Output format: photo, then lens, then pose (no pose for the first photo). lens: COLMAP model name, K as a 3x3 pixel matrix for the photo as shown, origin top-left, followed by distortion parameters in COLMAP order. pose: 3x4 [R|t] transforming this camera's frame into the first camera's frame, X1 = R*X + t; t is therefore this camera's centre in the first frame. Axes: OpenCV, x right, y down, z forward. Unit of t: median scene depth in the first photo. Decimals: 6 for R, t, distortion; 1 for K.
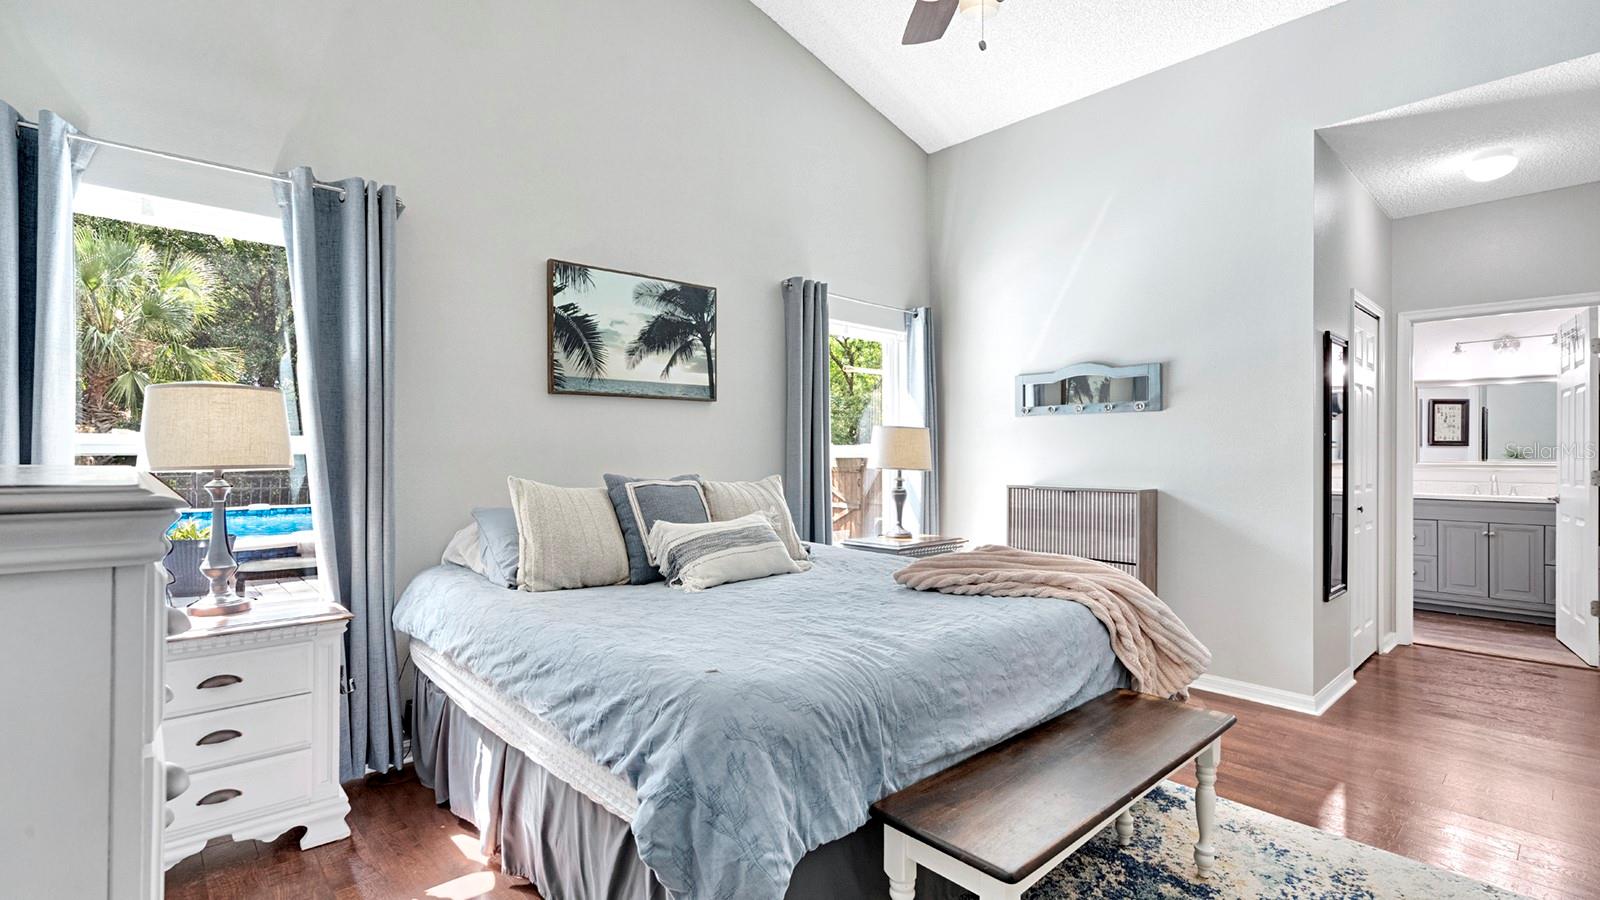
lens RADIAL K [[737.8, 0, 785.5], [0, 737.8, 454.8], [0, 0, 1]] dist [-0.001924, 0.002067]
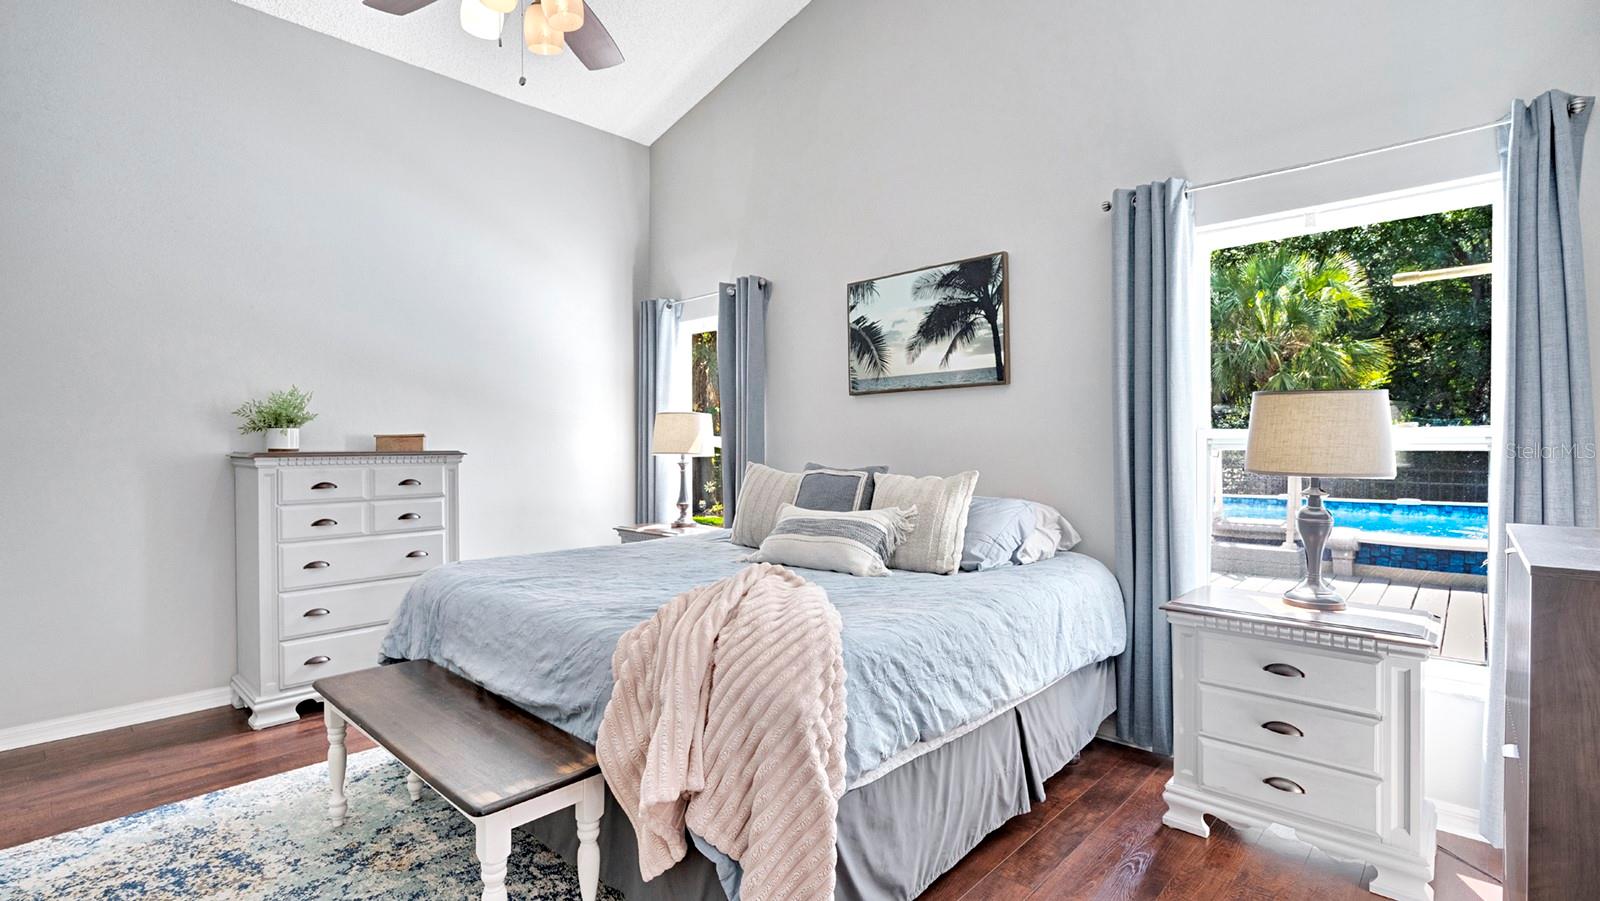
lens RADIAL K [[737.8, 0, 790.9], [0, 737.8, 450.2], [0, 0, 1]] dist [-0.001924, 0.002067]
pose [[0.069157, 0.004641, -0.997595, 0.780506], [0.001195, 0.999988, 0.004735, 0.000414], [0.997605, -0.001520, 0.069151, 0.729108]]
